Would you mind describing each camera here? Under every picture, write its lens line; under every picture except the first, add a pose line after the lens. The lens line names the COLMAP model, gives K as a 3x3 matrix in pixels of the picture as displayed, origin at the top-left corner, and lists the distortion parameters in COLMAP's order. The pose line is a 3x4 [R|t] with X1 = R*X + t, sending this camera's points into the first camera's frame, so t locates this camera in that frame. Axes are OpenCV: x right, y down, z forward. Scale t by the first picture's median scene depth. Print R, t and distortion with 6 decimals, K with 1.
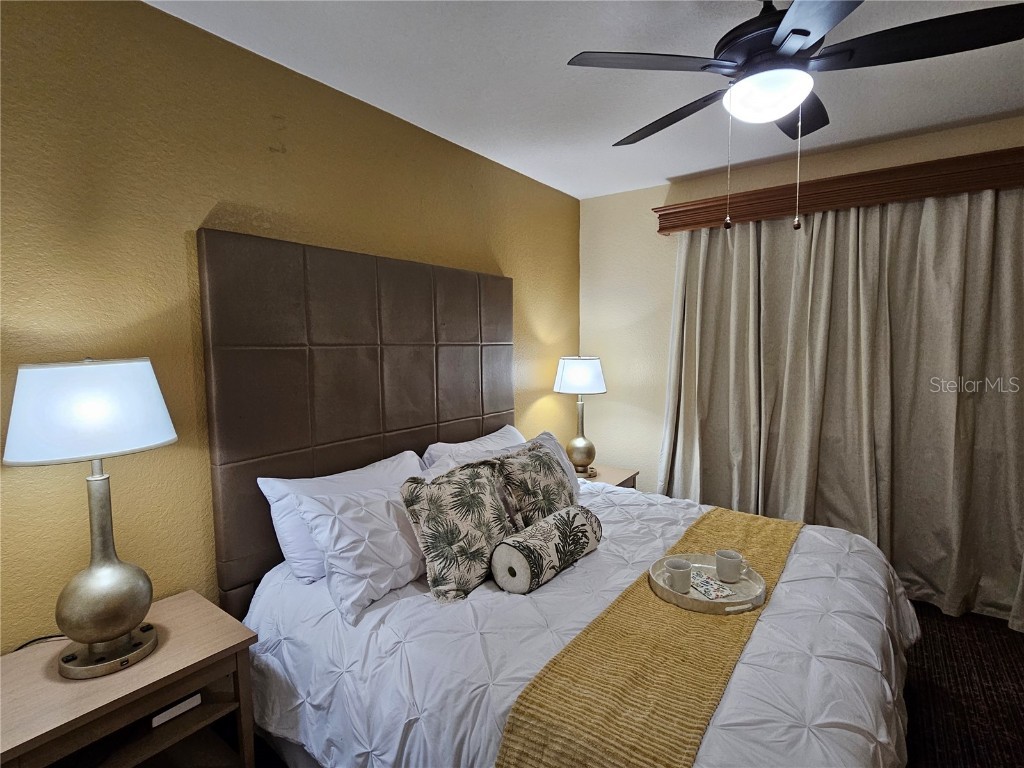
lens RADIAL K [[514.5, 0, 506.7], [0, 514.5, 382.6], [0, 0, 1]] dist [-0.002387, 0.001325]
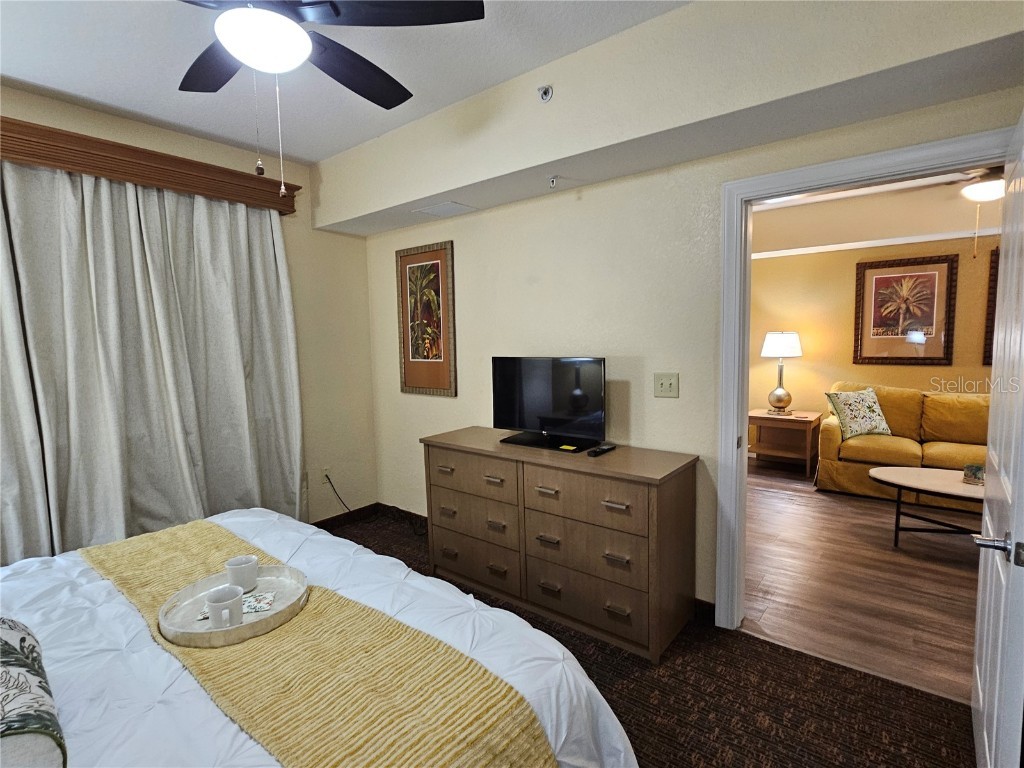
lens RADIAL K [[513.6, 0, 506.9], [0, 513.6, 386.1], [0, 0, 1]] dist [-0.006622, 0.002090]
pose [[0.050798, -0.082545, 0.995292, -0.311567], [0.098110, 0.992171, 0.077279, 0.020870], [-0.993878, 0.093722, 0.058498, 0.410820]]
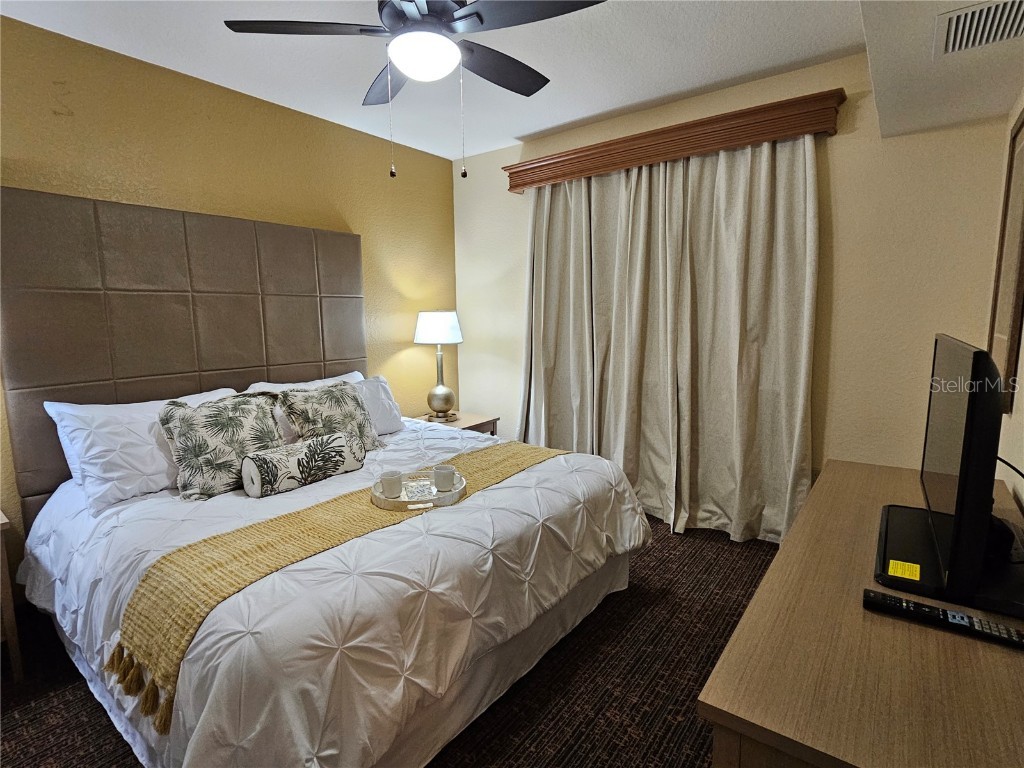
lens RADIAL K [[514.5, 0, 506.7], [0, 514.5, 382.6], [0, 0, 1]] dist [-0.002387, 0.001325]
pose [[0.999601, -0.000580, -0.028229, 0.510569], [0.002123, 0.998501, 0.054693, 0.068503], [0.028155, -0.054732, 0.998104, -0.113970]]
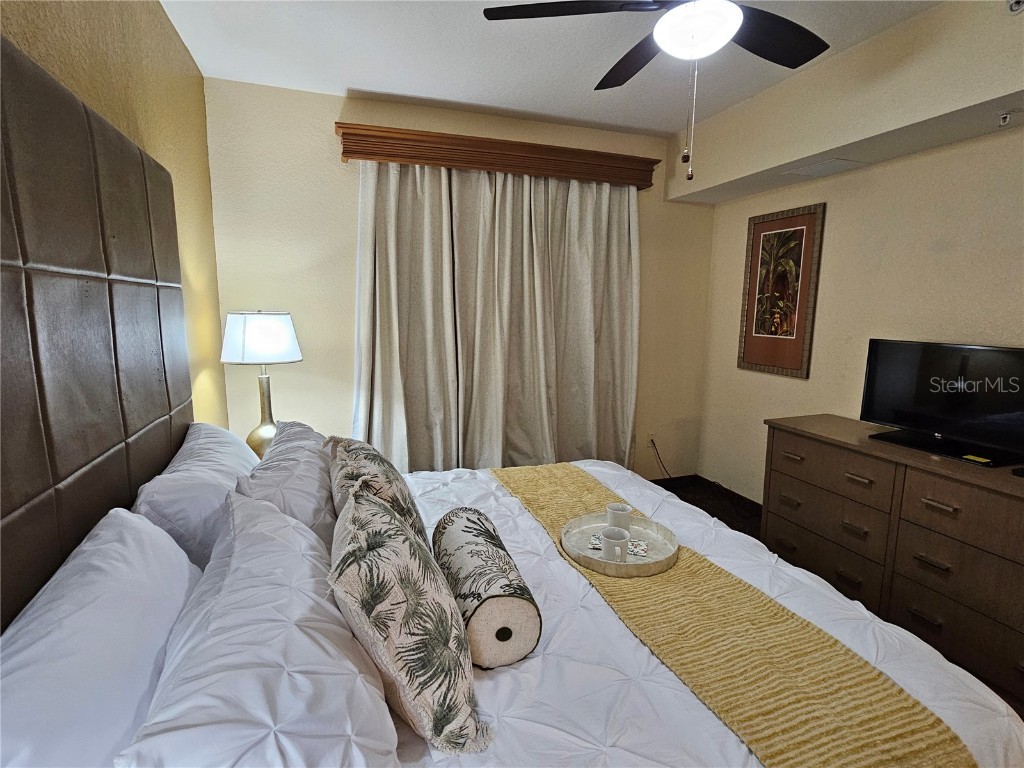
lens RADIAL K [[514.5, 0, 506.7], [0, 514.5, 382.6], [0, 0, 1]] dist [-0.002387, 0.001325]
pose [[0.573540, -0.105902, 0.812304, -0.393938], [0.048122, 0.994252, 0.095646, -0.006110], [-0.817763, -0.015767, 0.575339, 0.519735]]
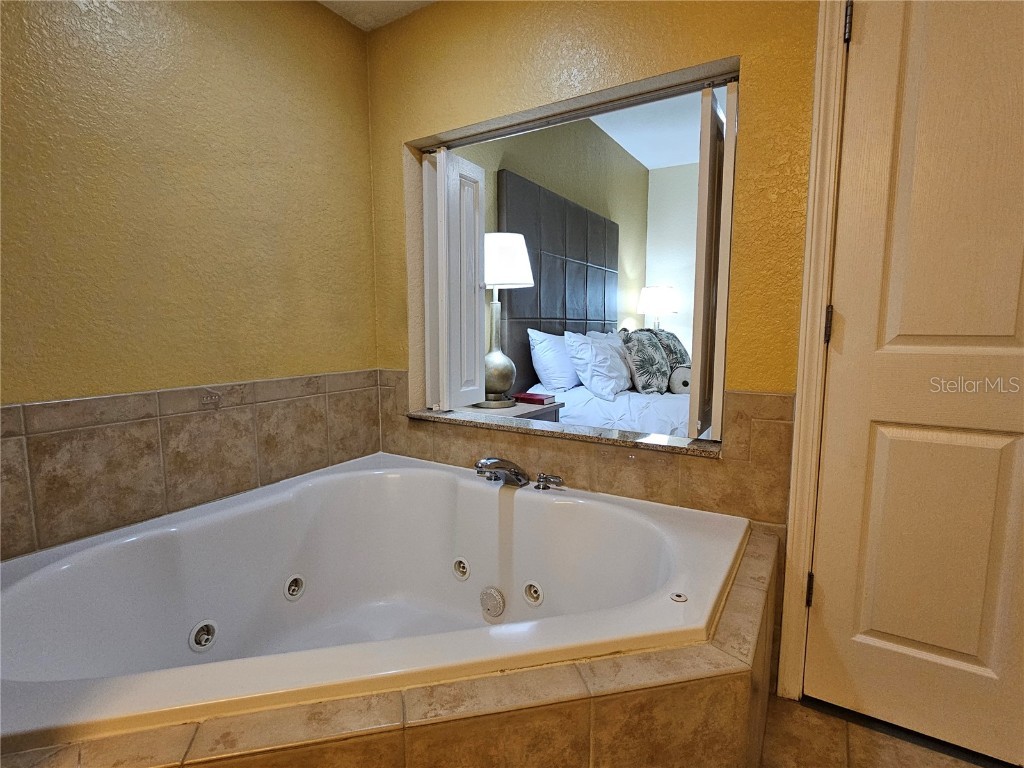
lens RADIAL K [[514.5, 0, 506.7], [0, 514.5, 382.6], [0, 0, 1]] dist [-0.002387, 0.001325]
pose [[0.996899, 0.001021, 0.078684, -0.577102], [-0.003400, 0.999541, 0.030100, 0.260534], [-0.078617, -0.030274, 0.996445, -0.511524]]
